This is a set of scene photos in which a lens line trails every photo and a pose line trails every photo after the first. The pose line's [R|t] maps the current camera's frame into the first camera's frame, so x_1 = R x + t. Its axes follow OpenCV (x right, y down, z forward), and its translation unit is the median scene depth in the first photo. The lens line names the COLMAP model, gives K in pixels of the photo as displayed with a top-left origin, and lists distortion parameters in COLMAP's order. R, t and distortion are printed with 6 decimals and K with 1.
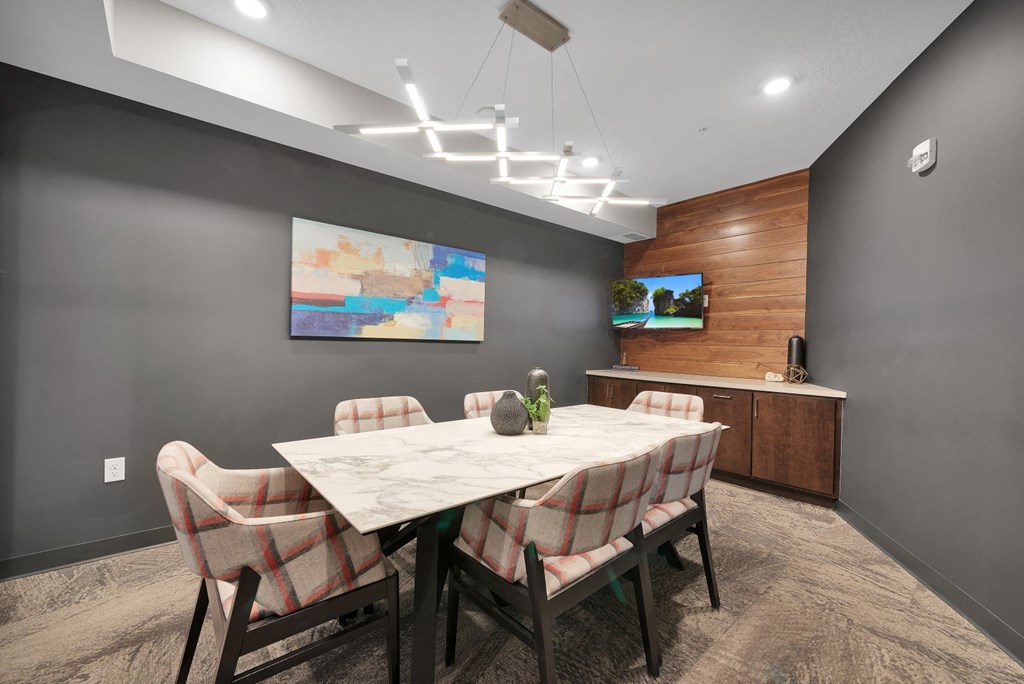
lens RADIAL K [[415.2, 0, 515.7], [0, 415.2, 341.6], [0, 0, 1]] dist [0.001612, -0.003563]
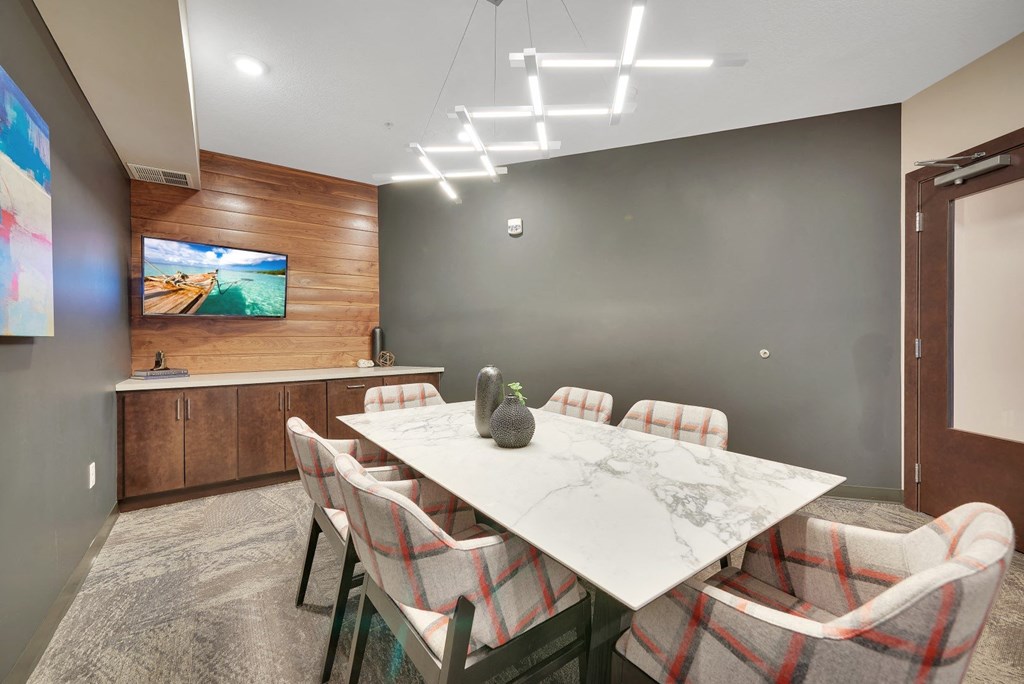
lens RADIAL K [[415.2, 0, 515.7], [0, 415.2, 341.6], [0, 0, 1]] dist [0.001612, -0.003563]
pose [[0.073185, -0.031126, 0.996833, -1.082127], [0.003807, 0.999514, 0.030930, -0.016469], [-0.997311, 0.001531, 0.073268, 1.200309]]
